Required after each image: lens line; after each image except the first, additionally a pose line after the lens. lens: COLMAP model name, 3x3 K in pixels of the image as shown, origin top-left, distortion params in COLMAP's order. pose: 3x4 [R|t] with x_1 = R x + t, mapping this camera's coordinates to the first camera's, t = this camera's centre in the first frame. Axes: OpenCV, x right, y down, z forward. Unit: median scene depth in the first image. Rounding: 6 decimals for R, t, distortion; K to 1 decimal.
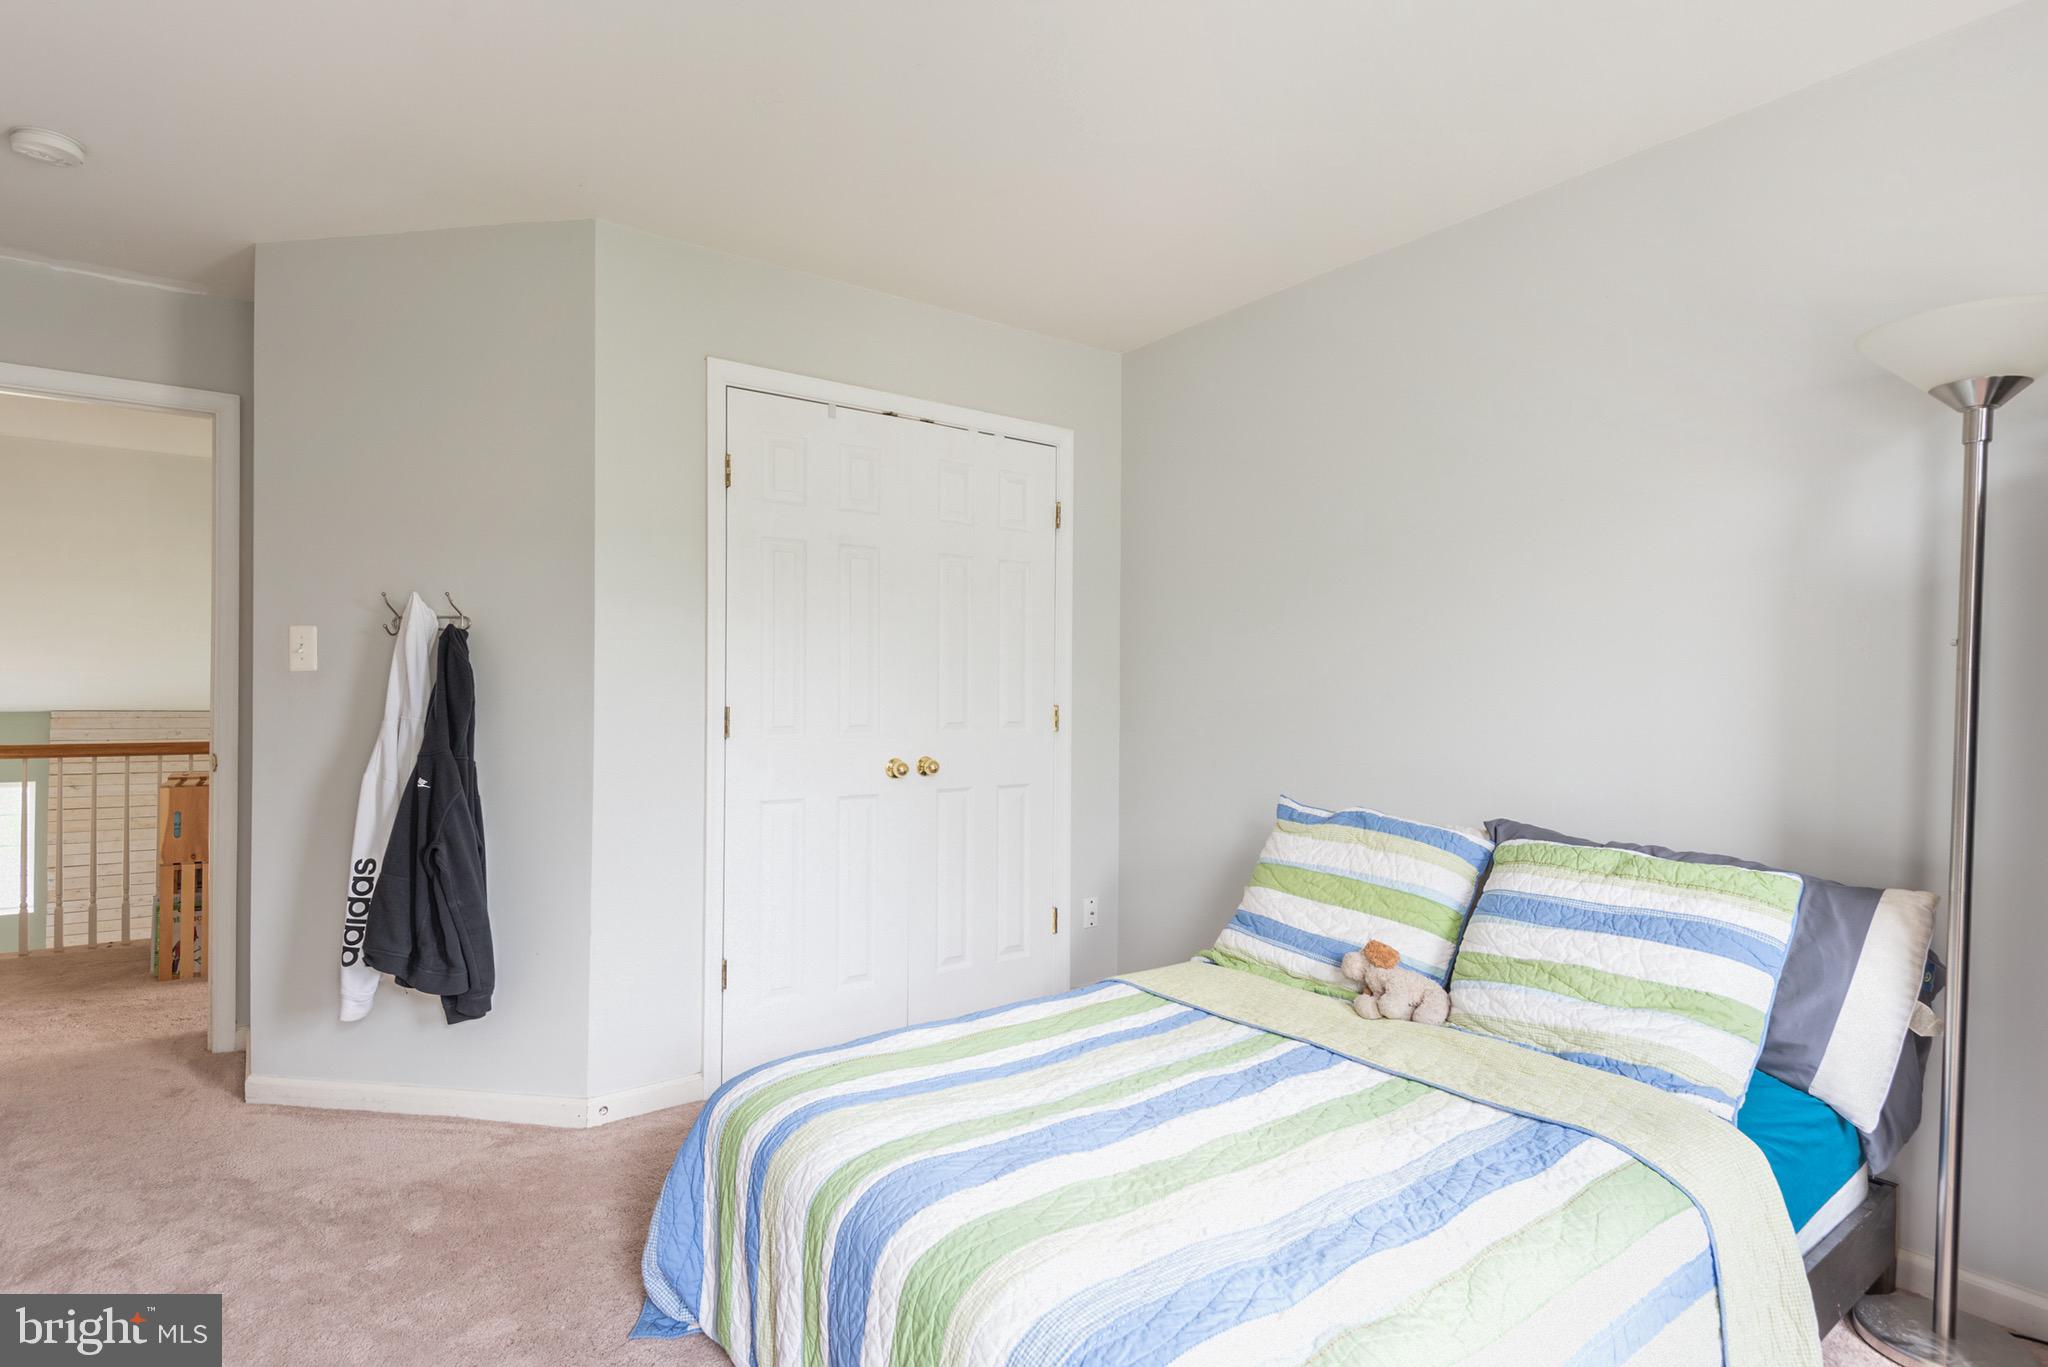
lens RADIAL K [[1031.2, 0, 1024.0], [0, 1031.2, 683.5], [0, 0, 1]] dist [0.000117, 0.000119]
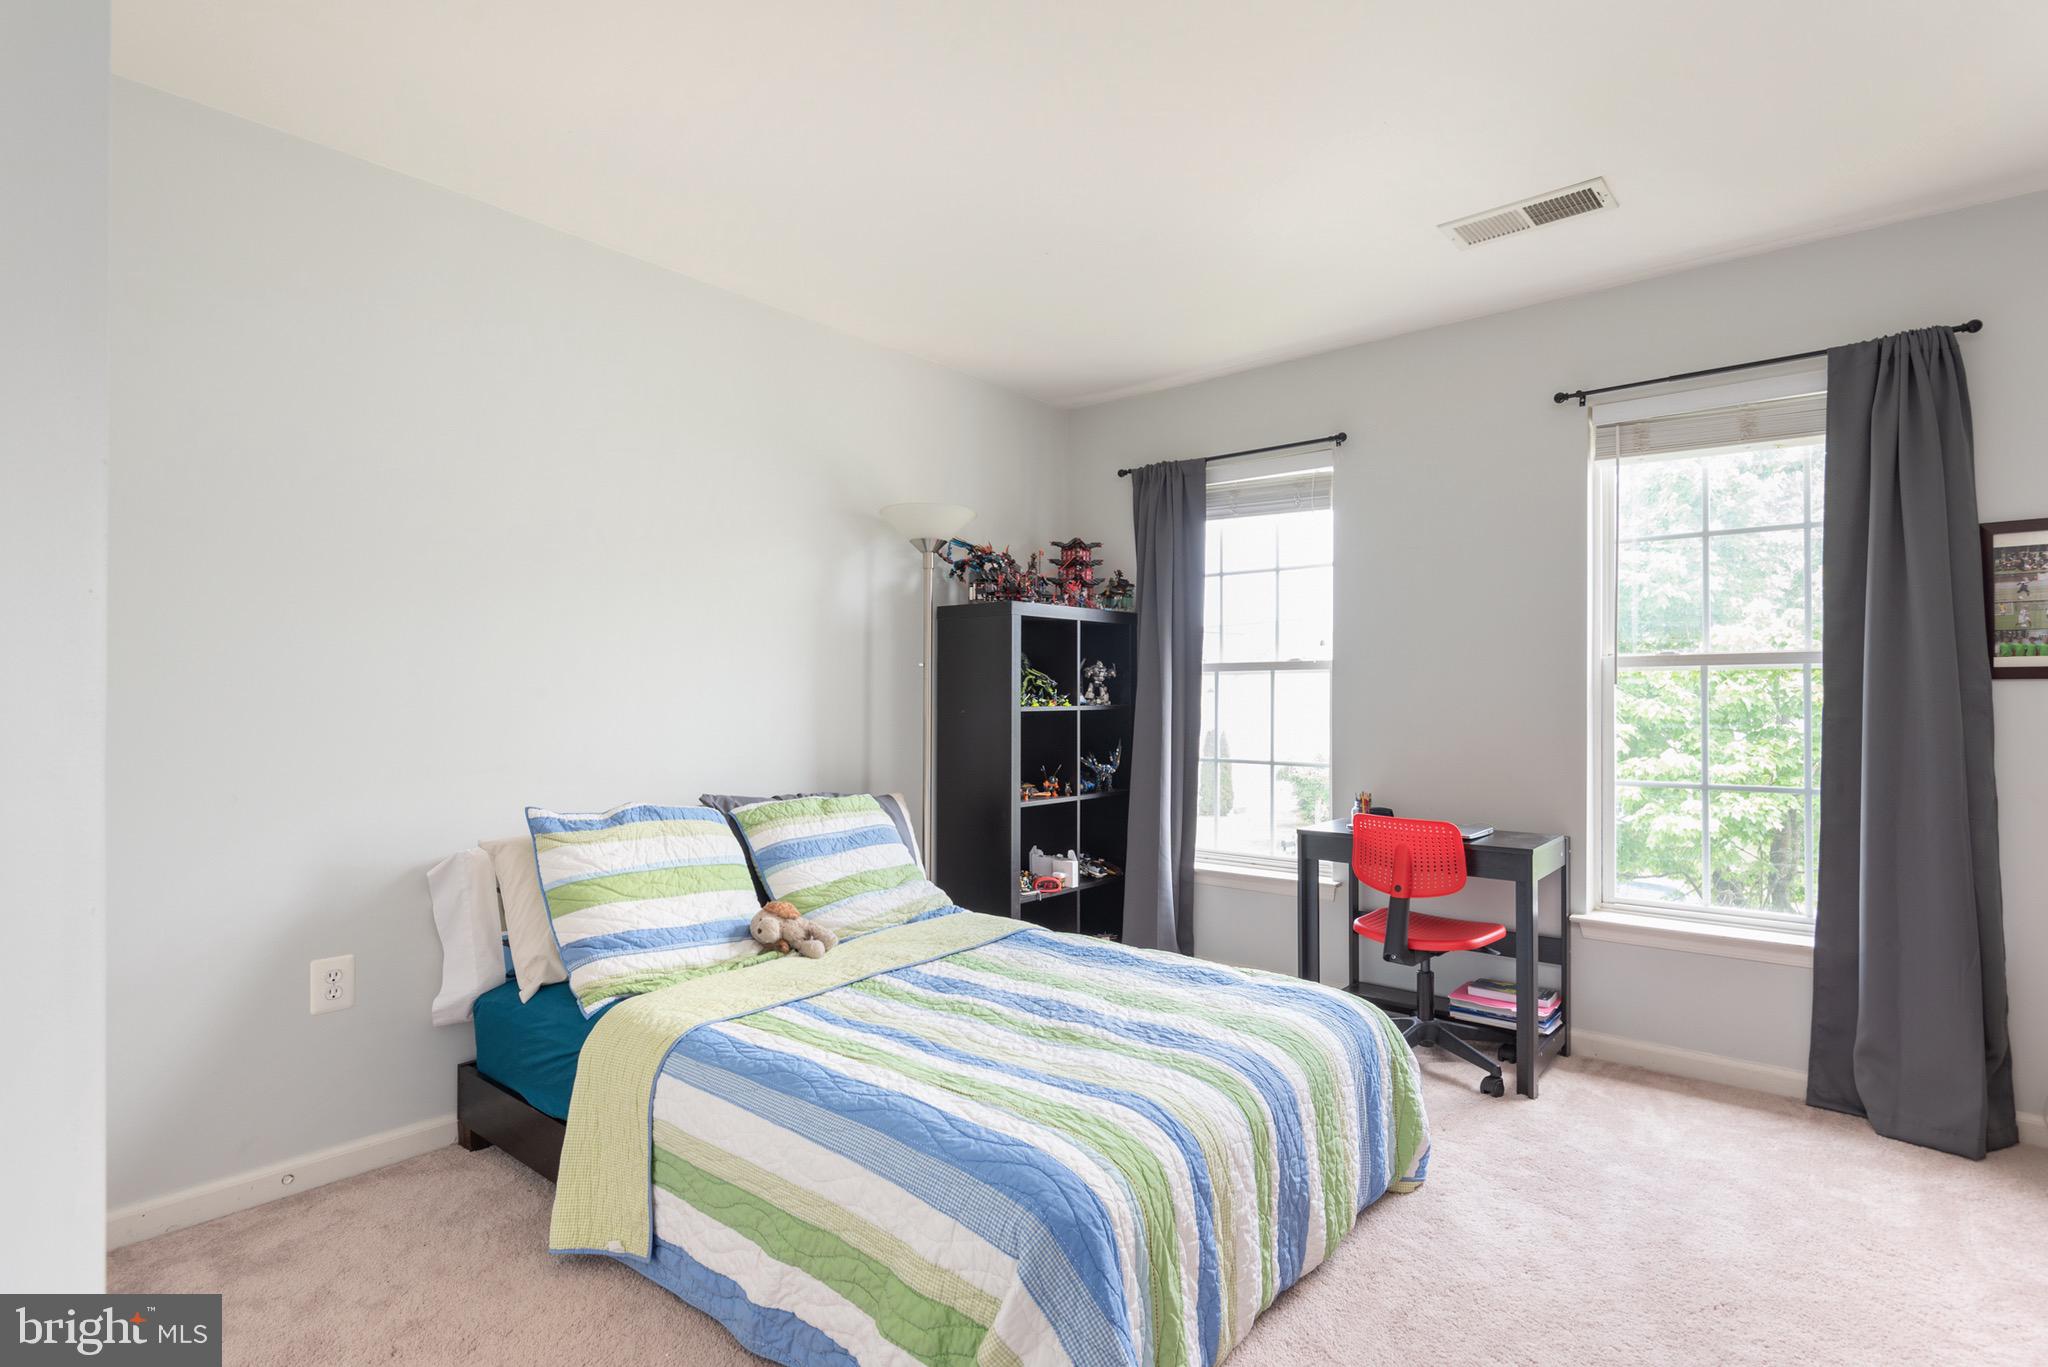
lens RADIAL K [[1031.2, 0, 1024.0], [0, 1031.2, 683.5], [0, 0, 1]] dist [0.000117, 0.000119]
pose [[-0.253747, 0.001200, 0.967270, -0.938710], [-0.014582, 0.999881, -0.005066, 0.003756], [-0.967161, -0.015390, -0.253700, 1.118547]]
